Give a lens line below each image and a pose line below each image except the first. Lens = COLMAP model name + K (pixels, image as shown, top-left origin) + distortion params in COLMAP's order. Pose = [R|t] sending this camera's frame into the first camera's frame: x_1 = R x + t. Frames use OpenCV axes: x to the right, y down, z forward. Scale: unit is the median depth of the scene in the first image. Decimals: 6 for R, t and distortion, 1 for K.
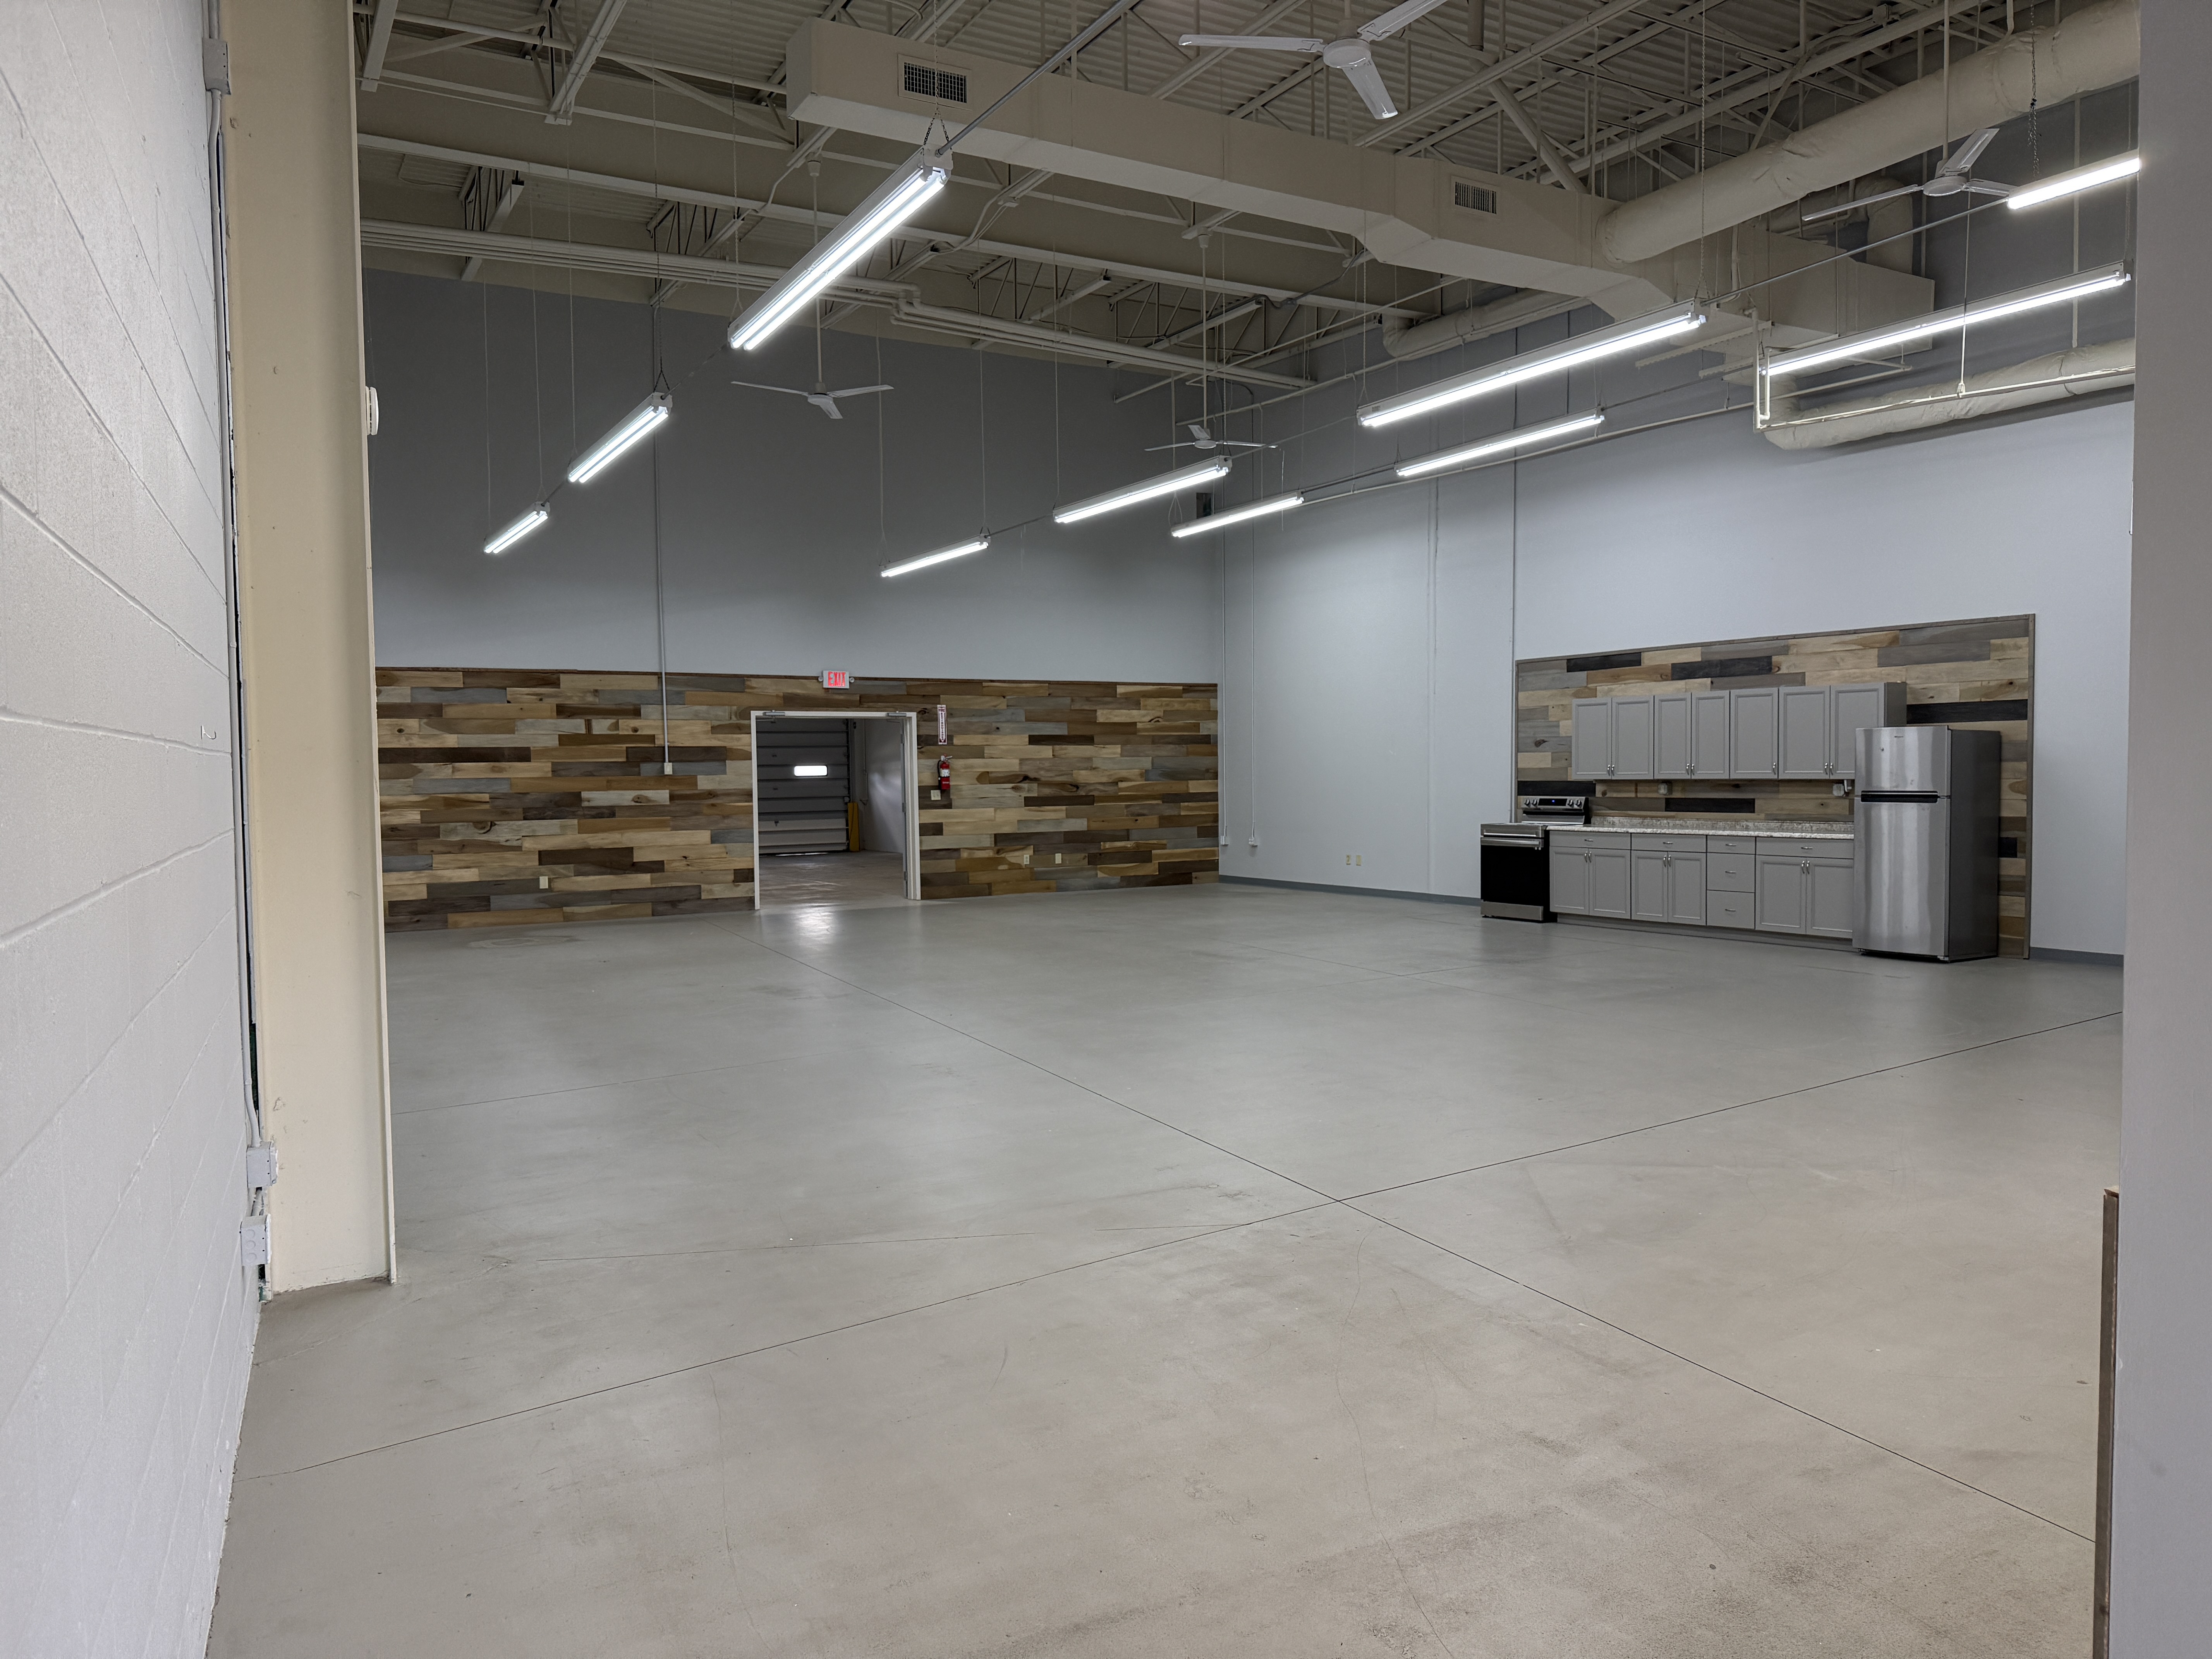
lens RADIAL K [[1538.6, 0, 1115.5], [0, 1538.6, 838.0], [0, 0, 1]] dist [0.091872, -0.155365]
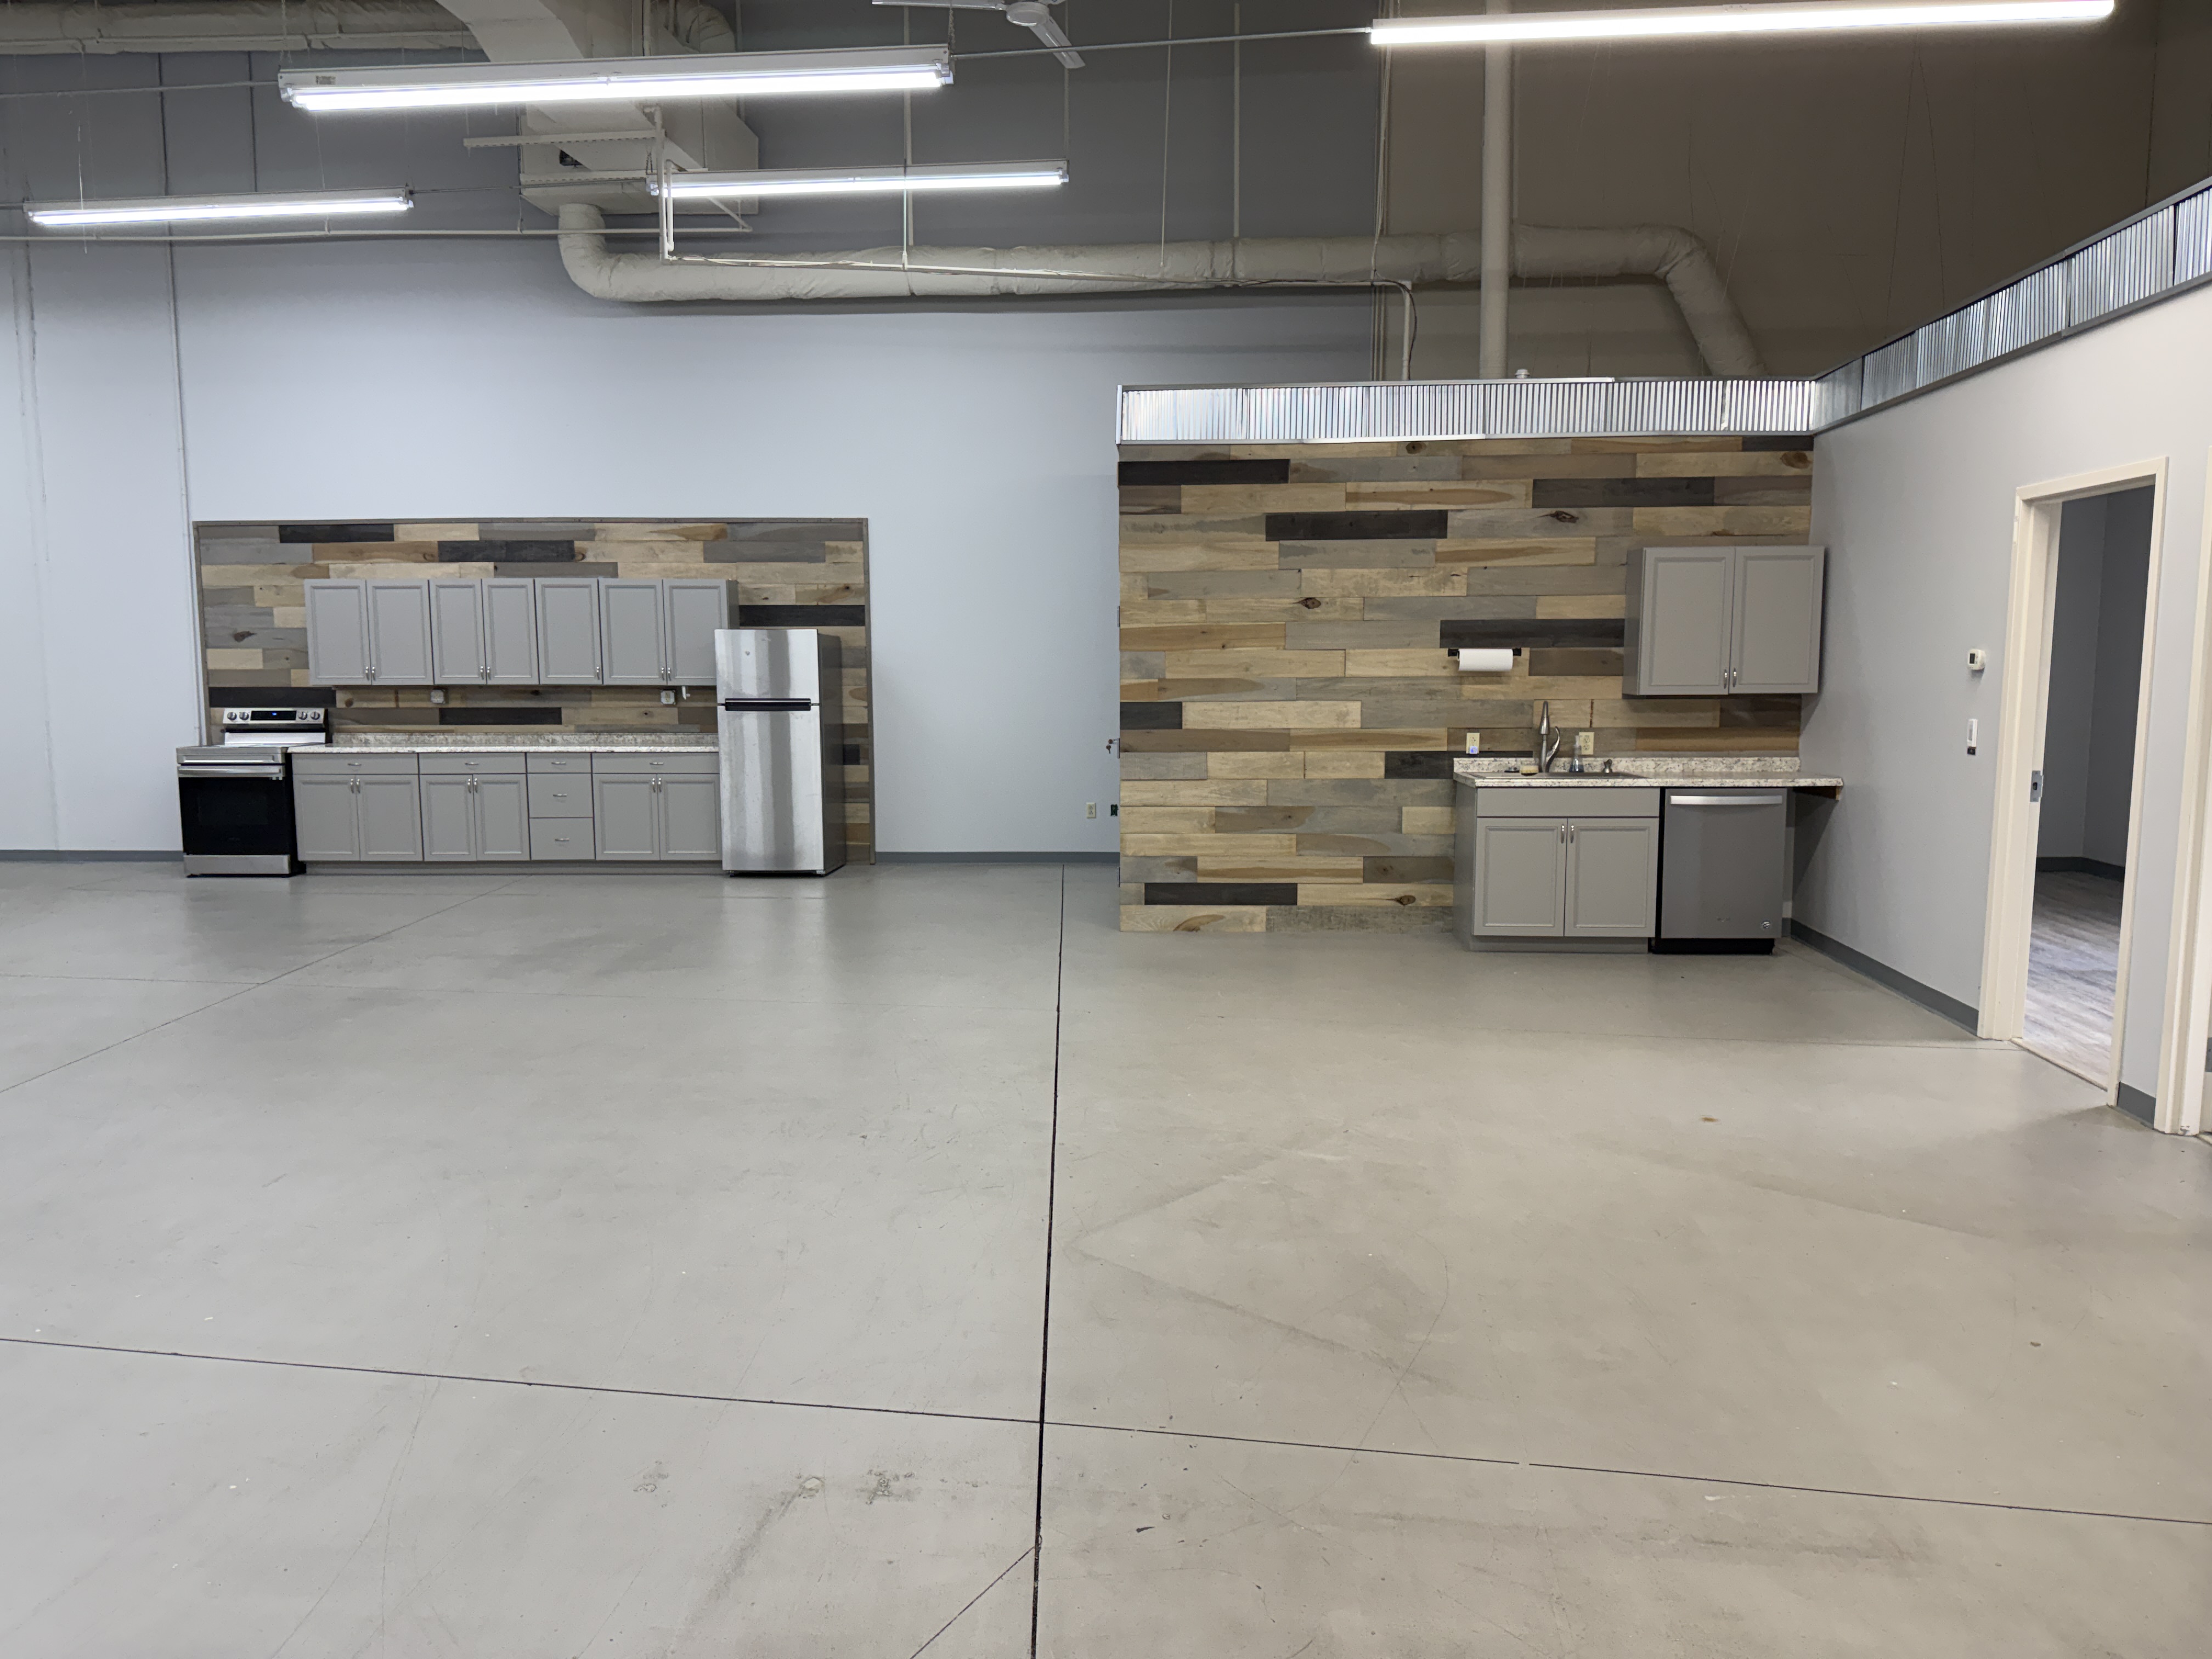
lens RADIAL K [[1538.6, 0, 1115.5], [0, 1538.6, 838.0], [0, 0, 1]] dist [0.091872, -0.155365]
pose [[0.575871, -0.083394, 0.813276, -0.117729], [0.033024, 0.996345, 0.078783, -0.011327], [-0.816873, -0.018511, 0.576520, 0.257375]]
